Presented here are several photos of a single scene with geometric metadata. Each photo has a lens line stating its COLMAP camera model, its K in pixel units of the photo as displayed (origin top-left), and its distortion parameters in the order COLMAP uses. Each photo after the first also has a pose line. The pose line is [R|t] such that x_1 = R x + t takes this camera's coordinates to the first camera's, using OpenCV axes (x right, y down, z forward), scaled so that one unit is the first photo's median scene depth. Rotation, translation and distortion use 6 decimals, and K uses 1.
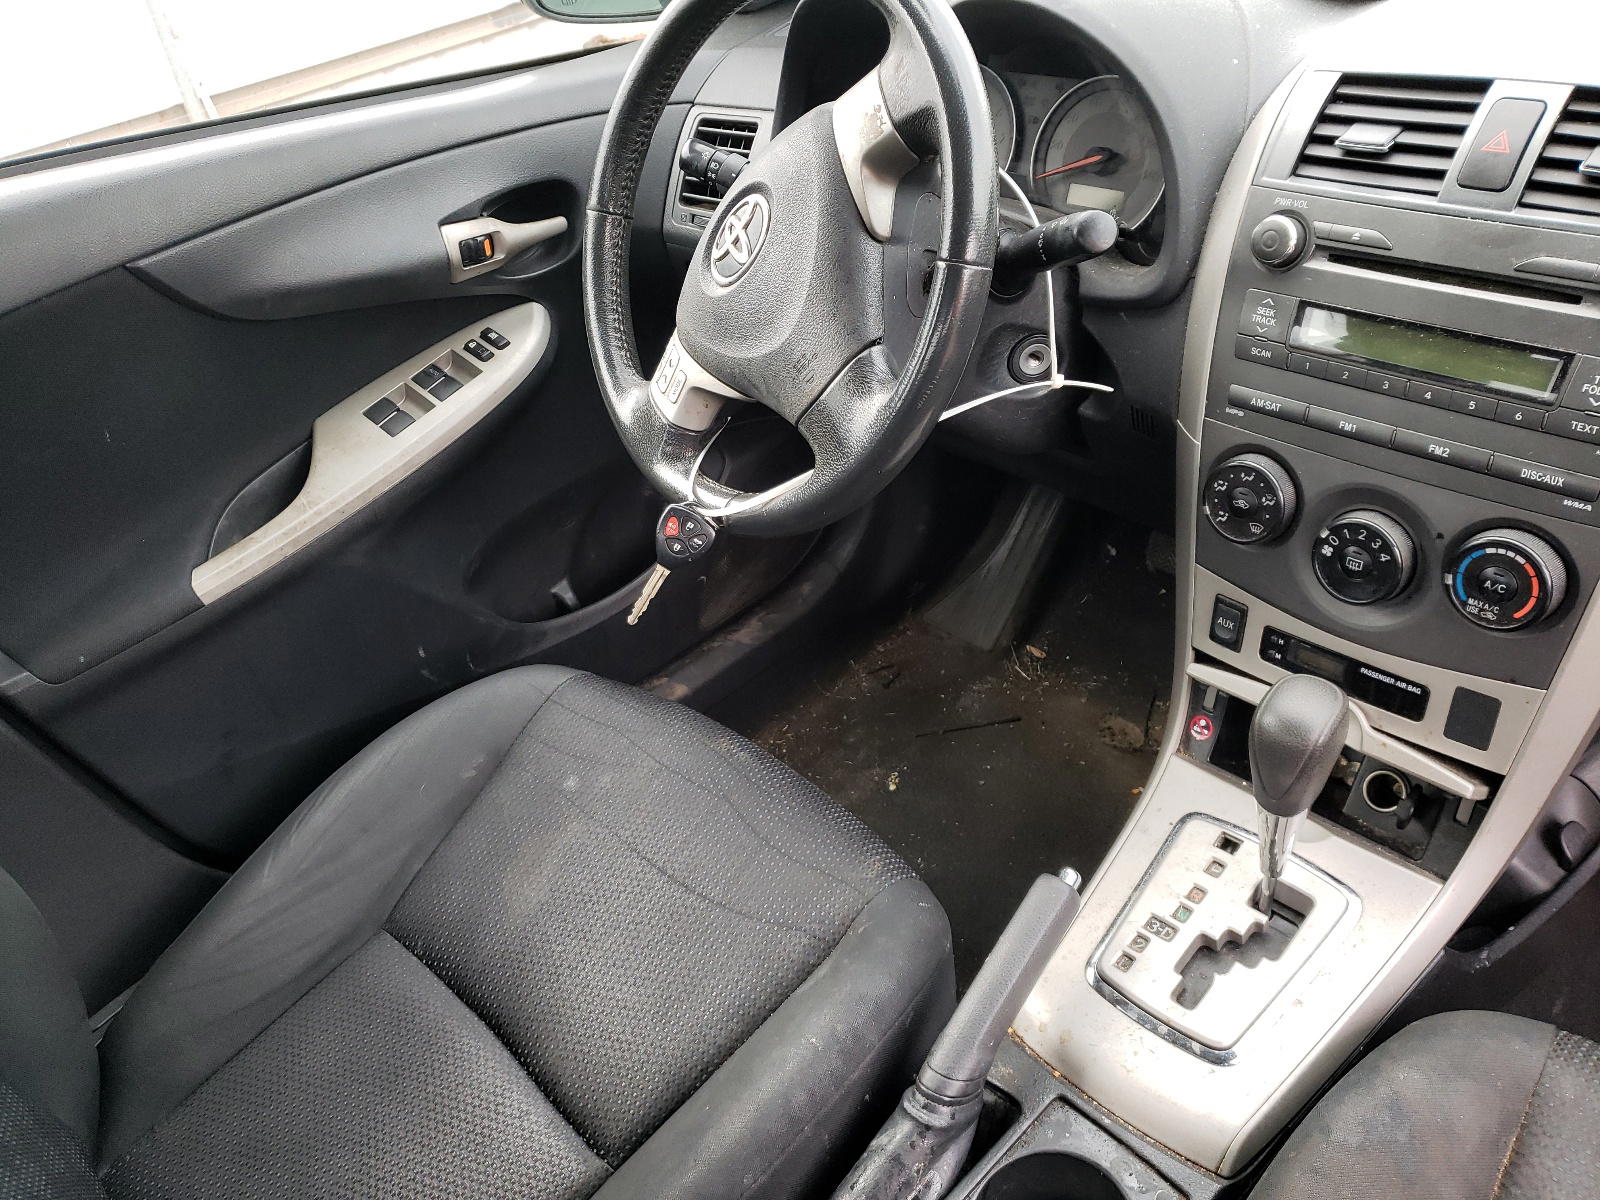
lens RADIAL K [[1044.9, 0, 792.7], [0, 1044.9, 555.8], [0, 0, 1]] dist [-0.105000, 0.073215]
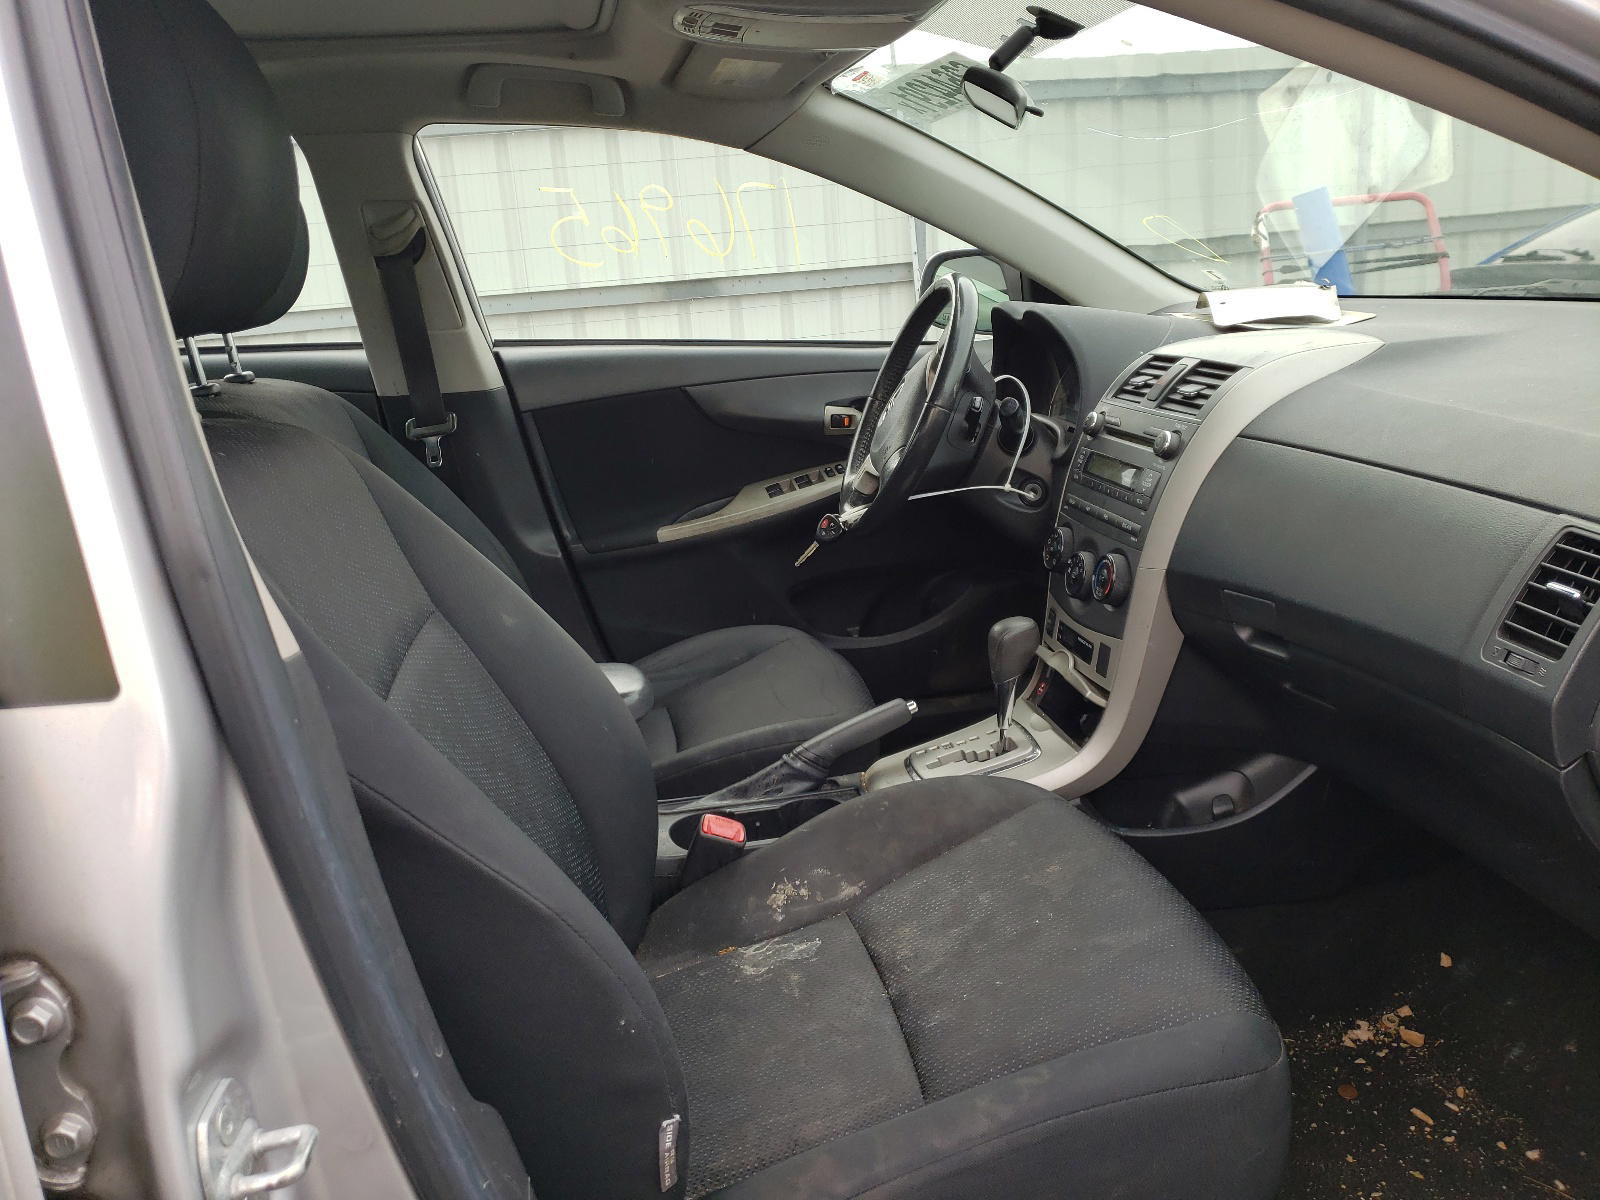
lens RADIAL K [[1044.9, 0, 792.7], [0, 1044.9, 555.8], [0, 0, 1]] dist [-0.105000, 0.073215]
pose [[0.804660, 0.193146, -0.561442, 1.115340], [-0.350875, 0.917513, -0.187234, 0.486459], [0.478967, 0.347656, 0.806056, -0.791327]]
